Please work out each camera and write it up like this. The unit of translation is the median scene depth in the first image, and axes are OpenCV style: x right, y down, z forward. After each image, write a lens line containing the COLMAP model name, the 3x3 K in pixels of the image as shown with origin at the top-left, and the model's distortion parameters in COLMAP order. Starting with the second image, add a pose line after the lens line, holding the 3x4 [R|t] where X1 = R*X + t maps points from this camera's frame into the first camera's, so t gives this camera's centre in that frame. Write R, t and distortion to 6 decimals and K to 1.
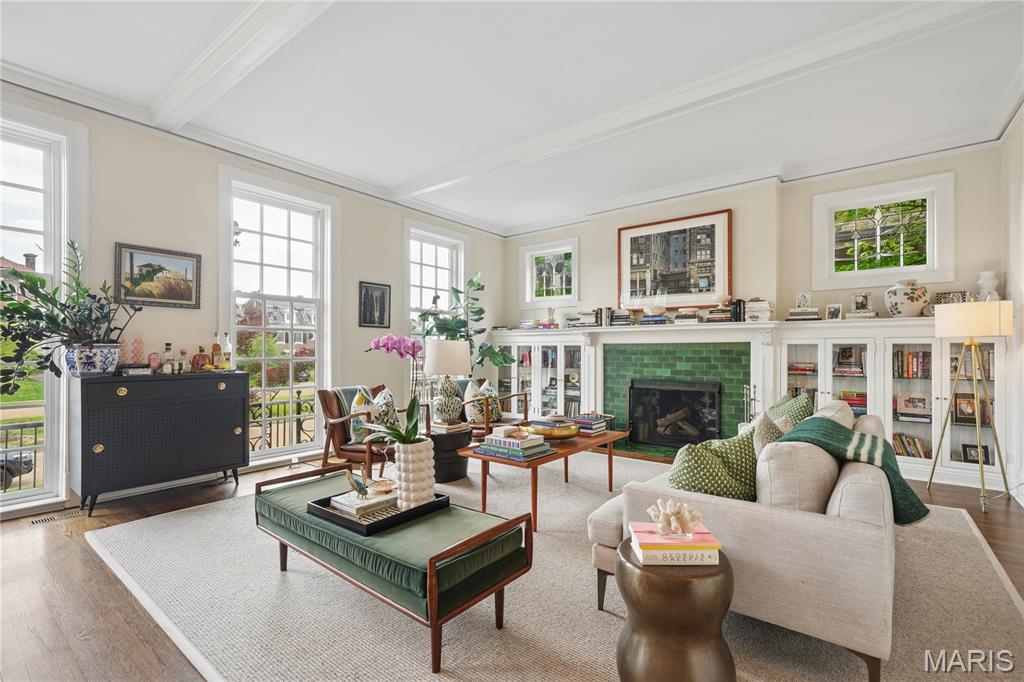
lens RADIAL K [[461.4, 0, 511.0], [0, 461.4, 346.1], [0, 0, 1]] dist [0.000314, 0.000022]
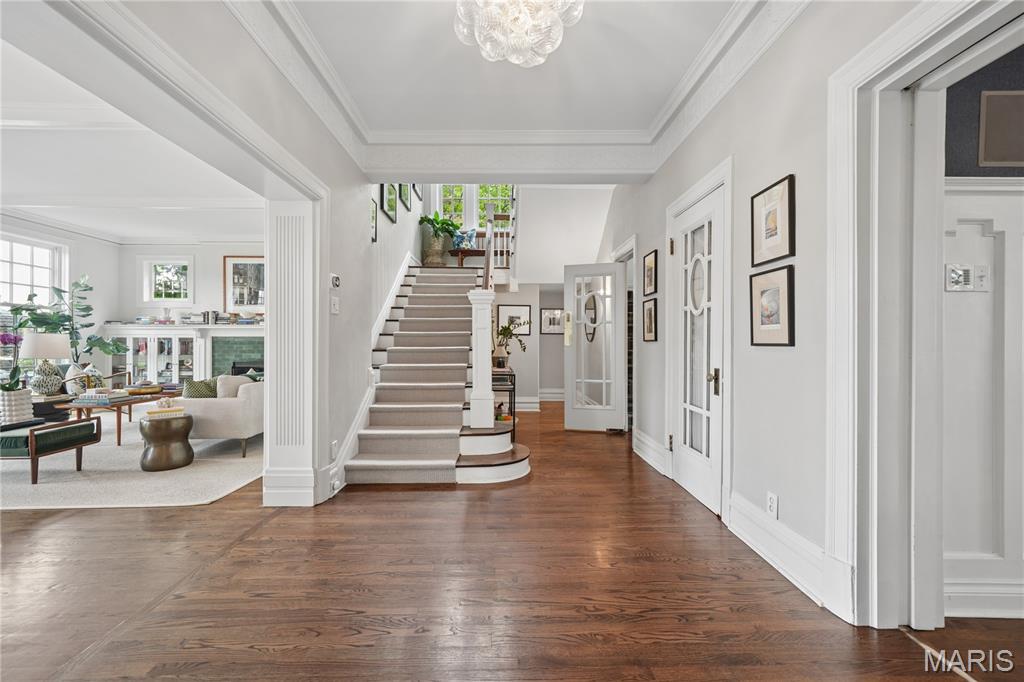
lens RADIAL K [[428.5, 0, 513.0], [0, 428.5, 342.4], [0, 0, 1]] dist [0.003282, 0.001489]
pose [[0.776888, -0.000170, 0.629638, 0.087173], [-0.005976, 0.999953, 0.007643, -0.003118], [-0.629610, -0.009700, 0.776851, -0.560985]]
